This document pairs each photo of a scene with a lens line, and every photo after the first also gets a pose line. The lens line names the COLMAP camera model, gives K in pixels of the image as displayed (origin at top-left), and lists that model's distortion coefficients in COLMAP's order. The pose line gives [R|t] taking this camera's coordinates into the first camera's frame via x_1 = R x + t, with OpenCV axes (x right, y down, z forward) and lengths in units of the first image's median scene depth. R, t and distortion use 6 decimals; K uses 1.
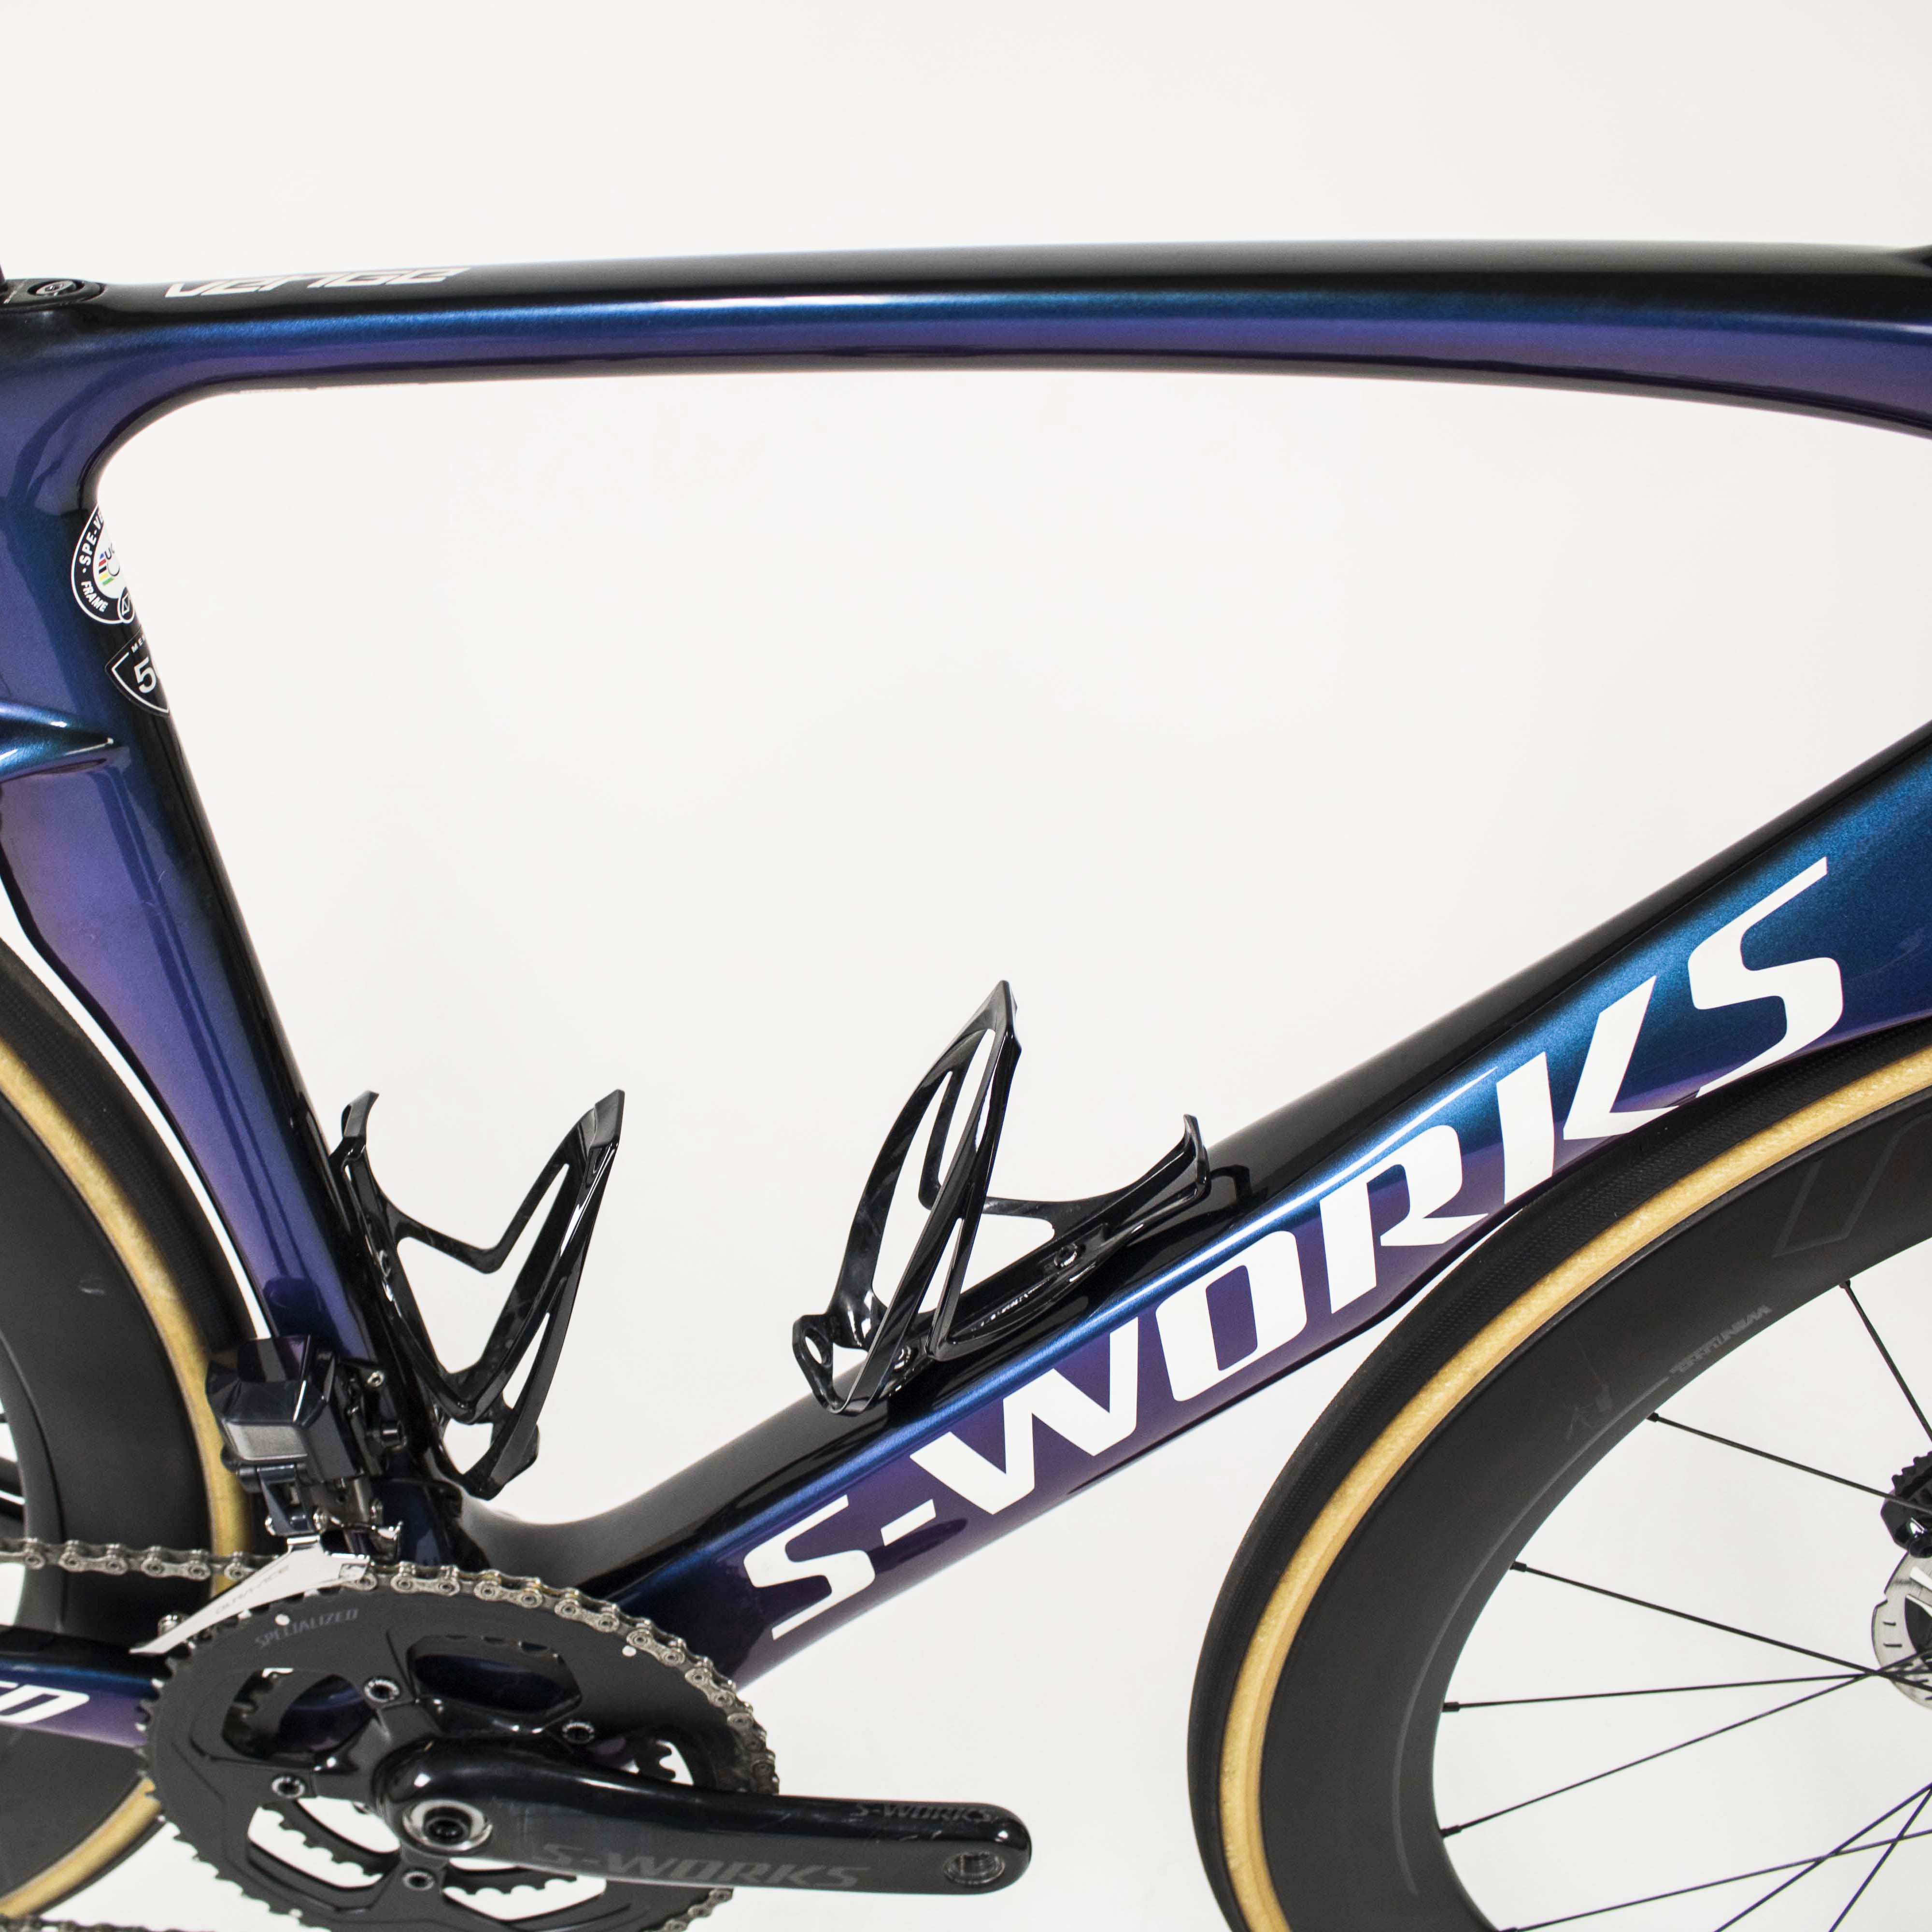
lens RADIAL K [[2907.9, 0, 966.0], [0, 2907.9, 966.0], [0, 0, 1]] dist [-0.190776, 0.087013]
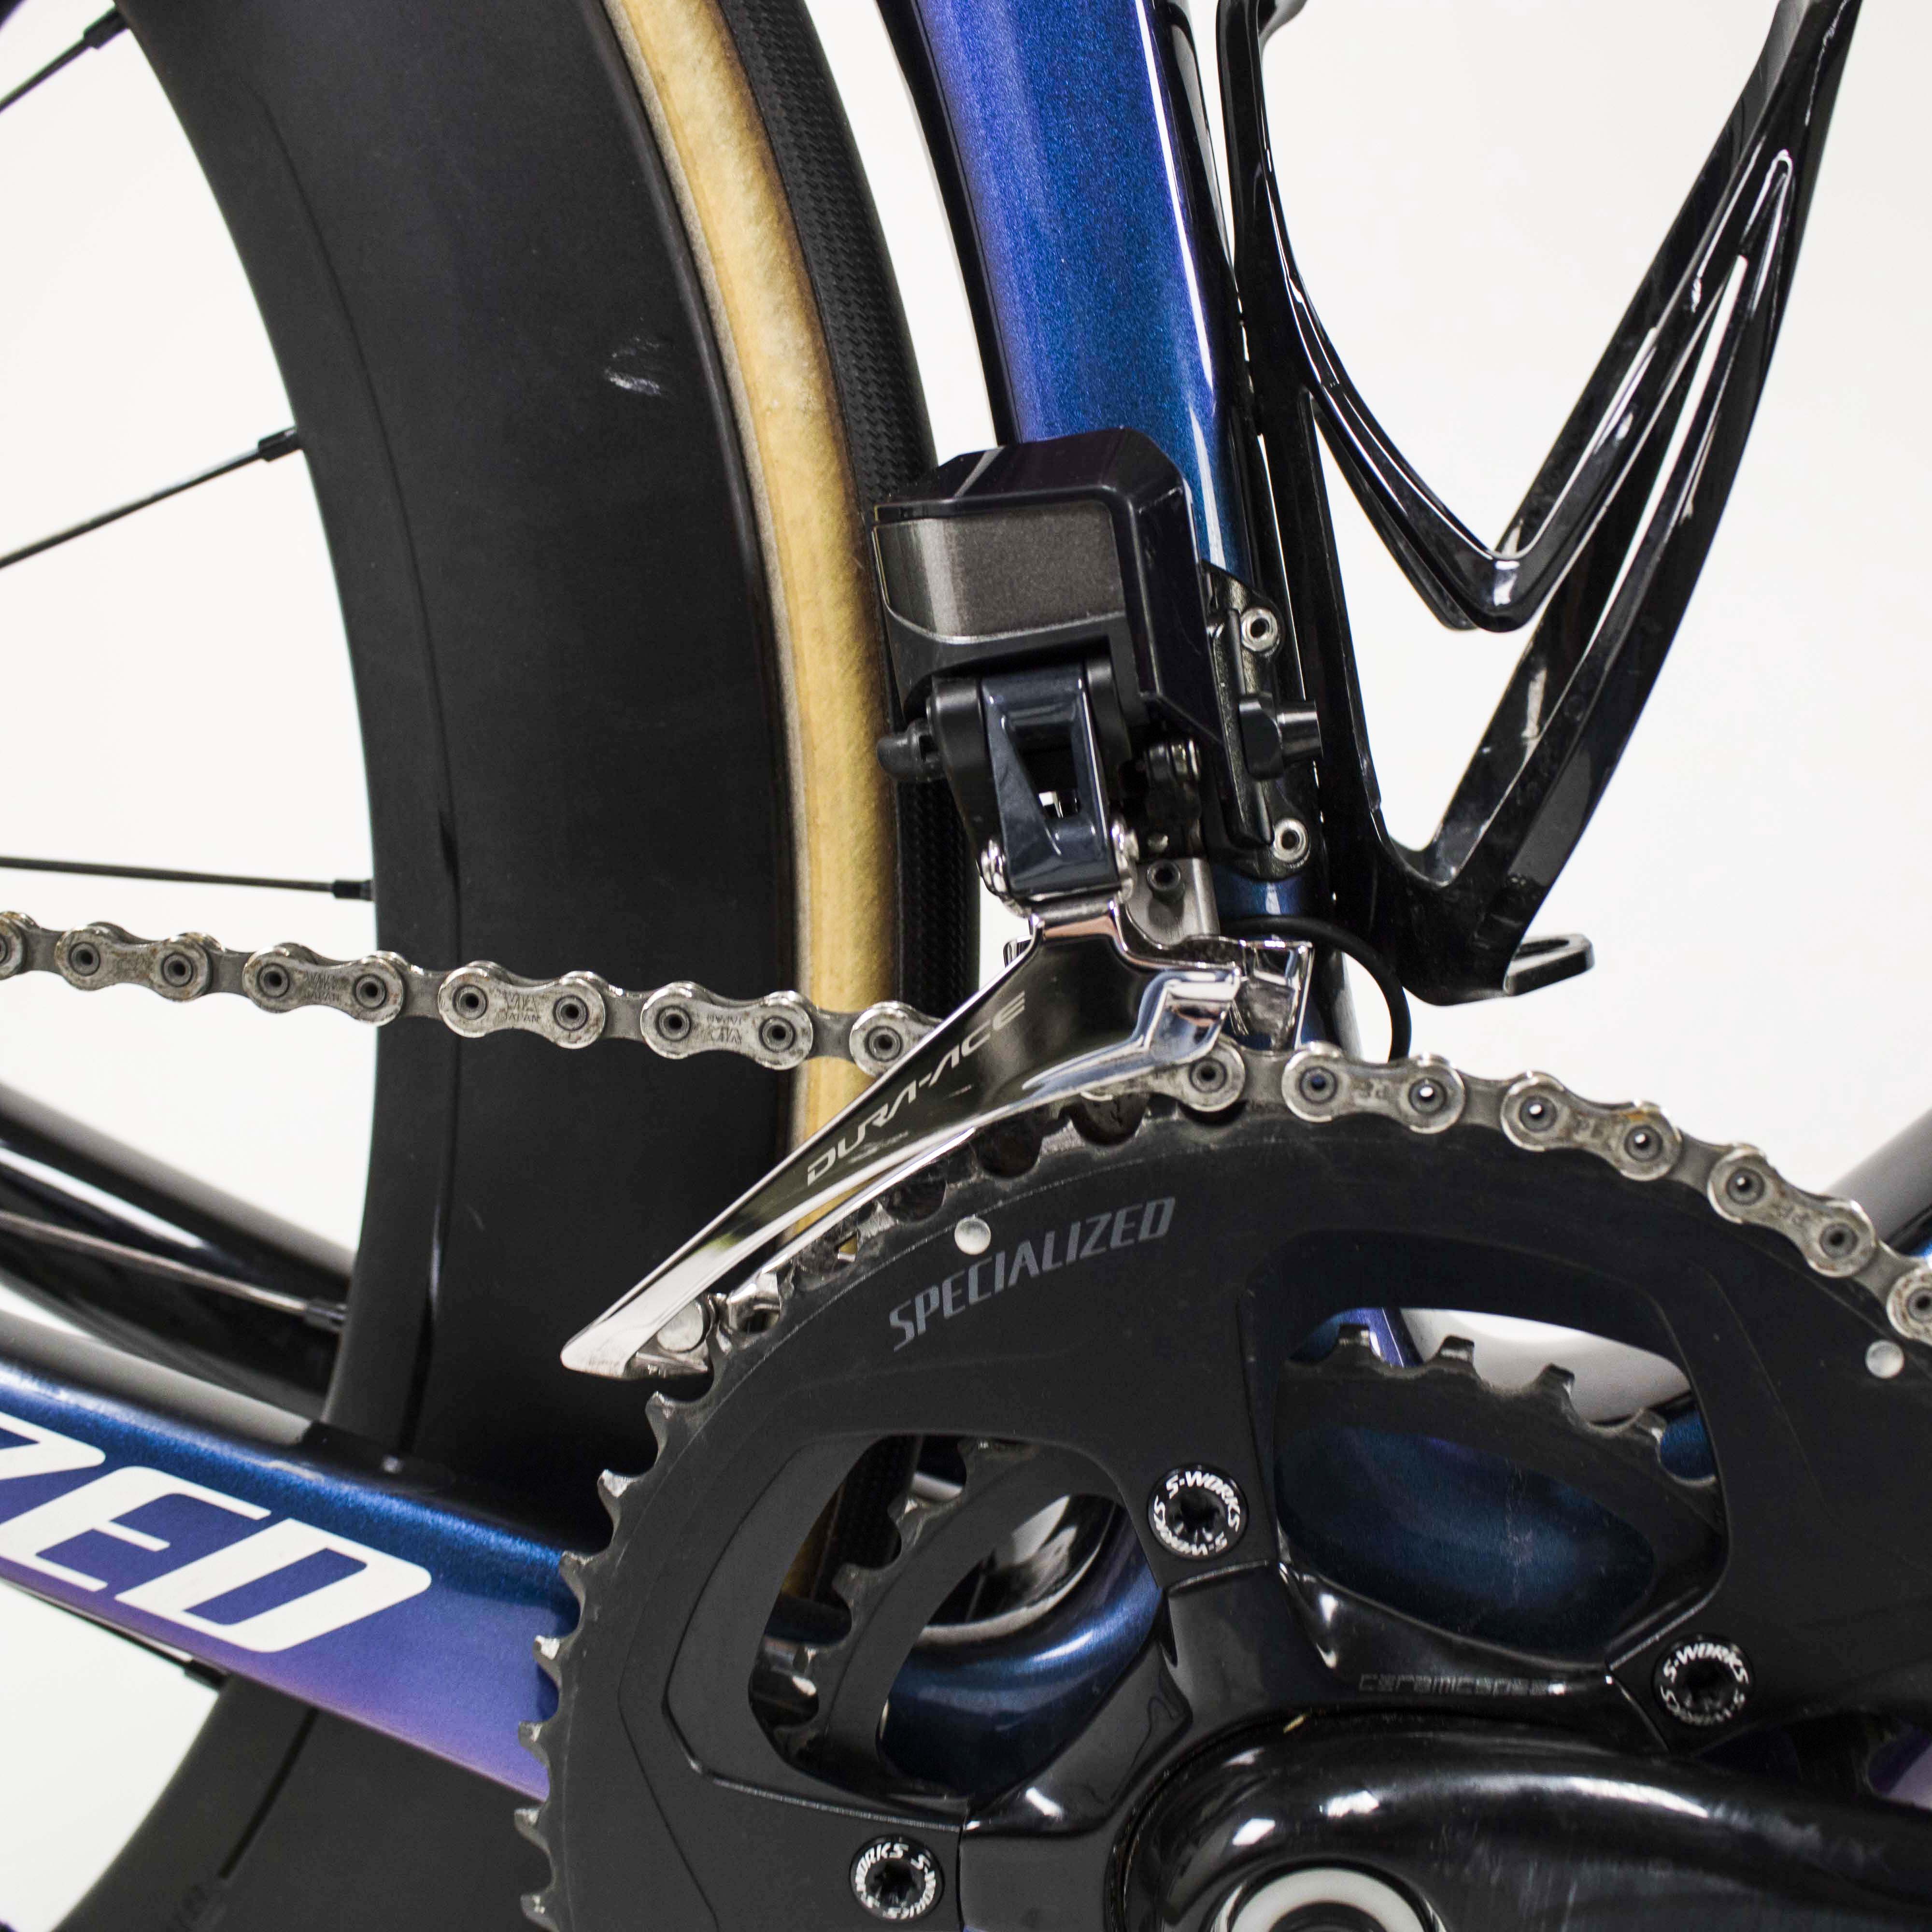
lens RADIAL K [[2907.9, 0, 966.0], [0, 2907.9, 966.0], [0, 0, 1]] dist [-0.190776, 0.087013]
pose [[0.986068, 0.006836, -0.166204, -0.177552], [-0.084143, 0.882399, -0.462917, 0.382375], [0.143494, 0.470452, 0.870680, 0.648271]]
